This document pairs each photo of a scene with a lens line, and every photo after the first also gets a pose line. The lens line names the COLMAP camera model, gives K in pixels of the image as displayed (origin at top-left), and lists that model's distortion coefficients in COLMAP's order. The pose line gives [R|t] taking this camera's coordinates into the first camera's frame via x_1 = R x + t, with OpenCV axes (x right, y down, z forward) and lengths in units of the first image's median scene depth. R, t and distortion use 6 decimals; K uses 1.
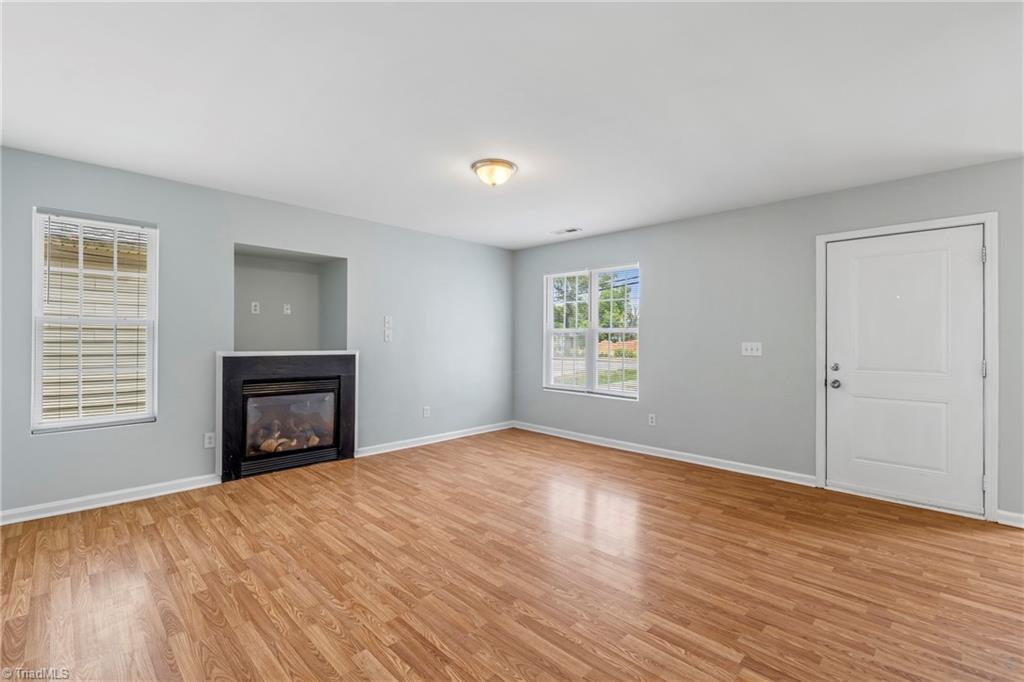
lens RADIAL K [[449.9, 0, 511.7], [0, 449.9, 339.6], [0, 0, 1]] dist [-0.007667, 0.001123]
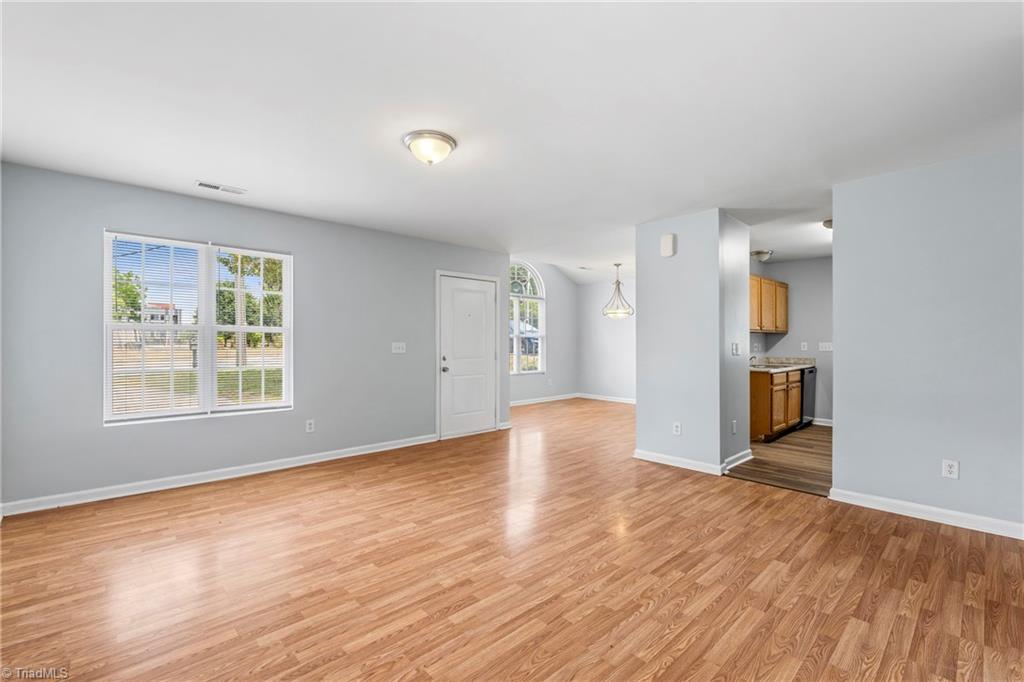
lens RADIAL K [[449.9, 0, 506.9], [0, 449.9, 345.2], [0, 0, 1]] dist [-0.007667, 0.001123]
pose [[0.042859, -0.013339, 0.998992, -0.891992], [-0.002135, 0.999907, 0.013443, -0.005208], [-0.999079, -0.002709, 0.042827, 0.812531]]
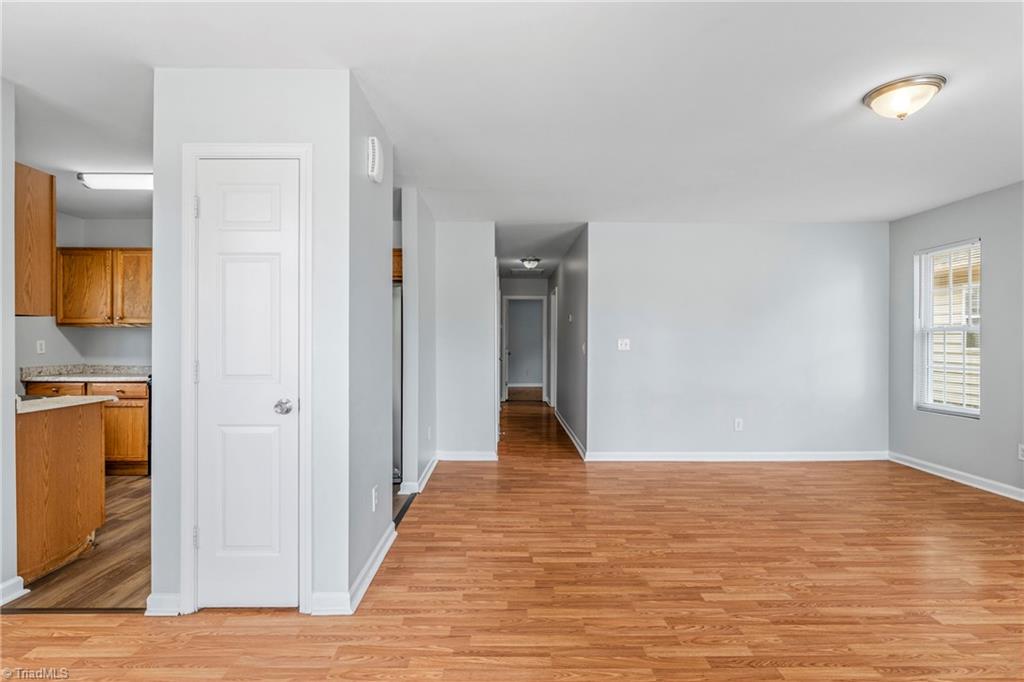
lens RADIAL K [[490.9, 0, 512.5], [0, 490.9, 341.2], [0, 0, 1]] dist [-0.008487, 0.002789]
pose [[-0.700384, -0.004978, -0.713749, 0.901590], [-0.004483, 0.999987, -0.002575, 0.002385], [0.713752, 0.001396, -0.700397, 1.093899]]
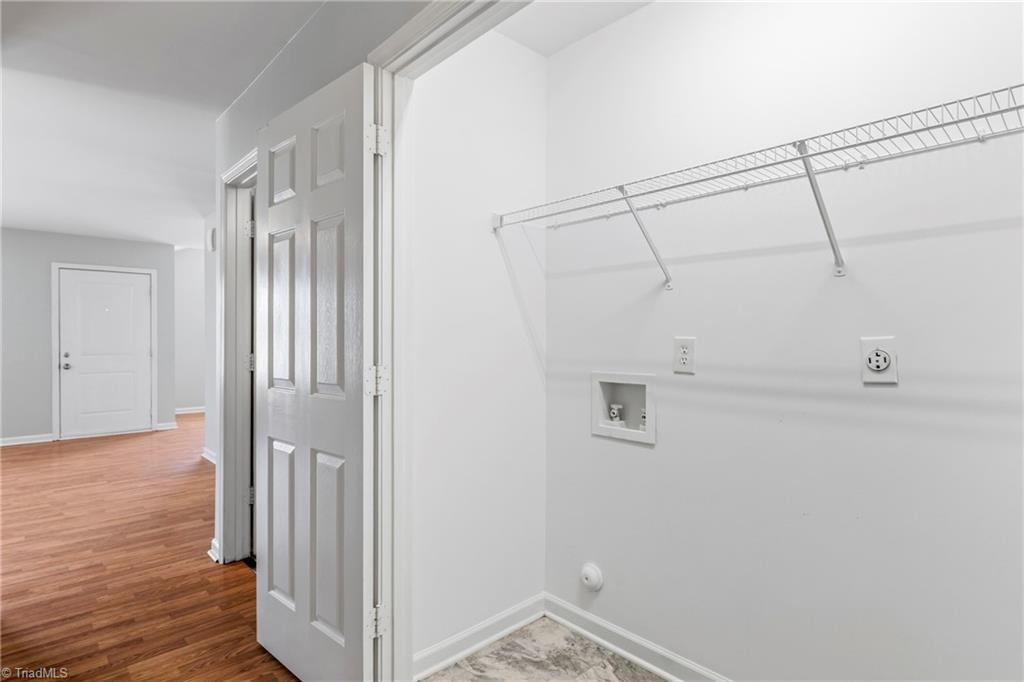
lens RADIAL K [[536.1, 0, 509.9], [0, 536.1, 339.3], [0, 0, 1]] dist [0.004748, 0.000850]
pose [[0.046459, -0.008488, 0.998884, -1.075257], [-0.001380, 0.999962, 0.008561, -0.007172], [-0.998919, -0.001776, 0.046446, -0.585395]]
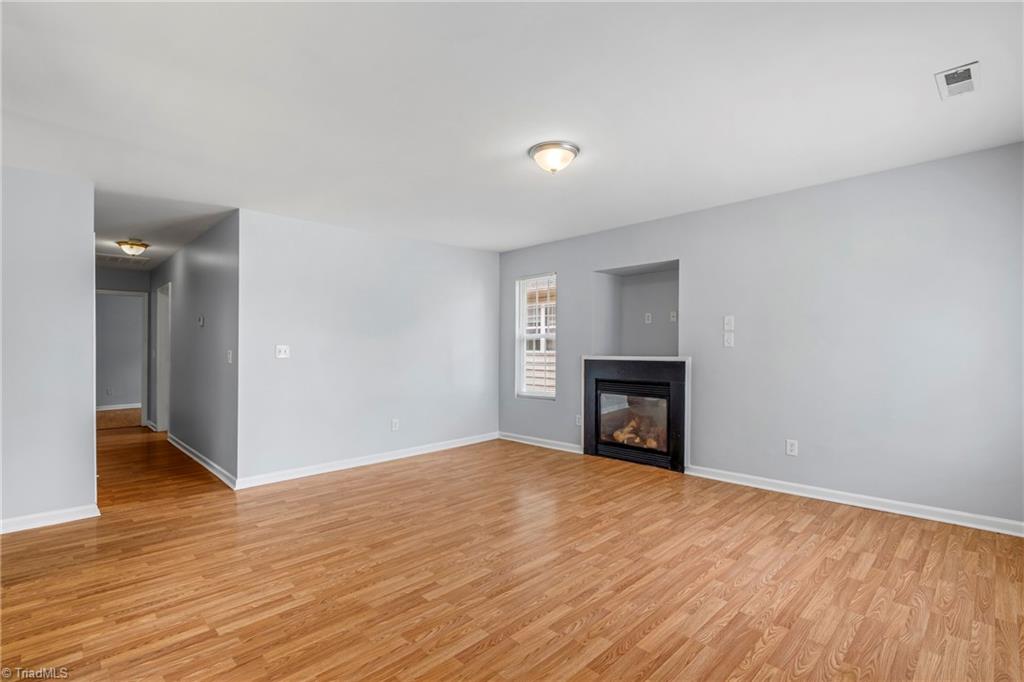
lens RADIAL K [[475.3, 0, 506.9], [0, 475.3, 352.5], [0, 0, 1]] dist [0.000445, 0.001783]
pose [[-0.015659, 0.008423, -0.999842, 0.895160], [0.009991, 0.999916, 0.008267, 0.003731], [0.999827, -0.009860, -0.015742, 0.926048]]
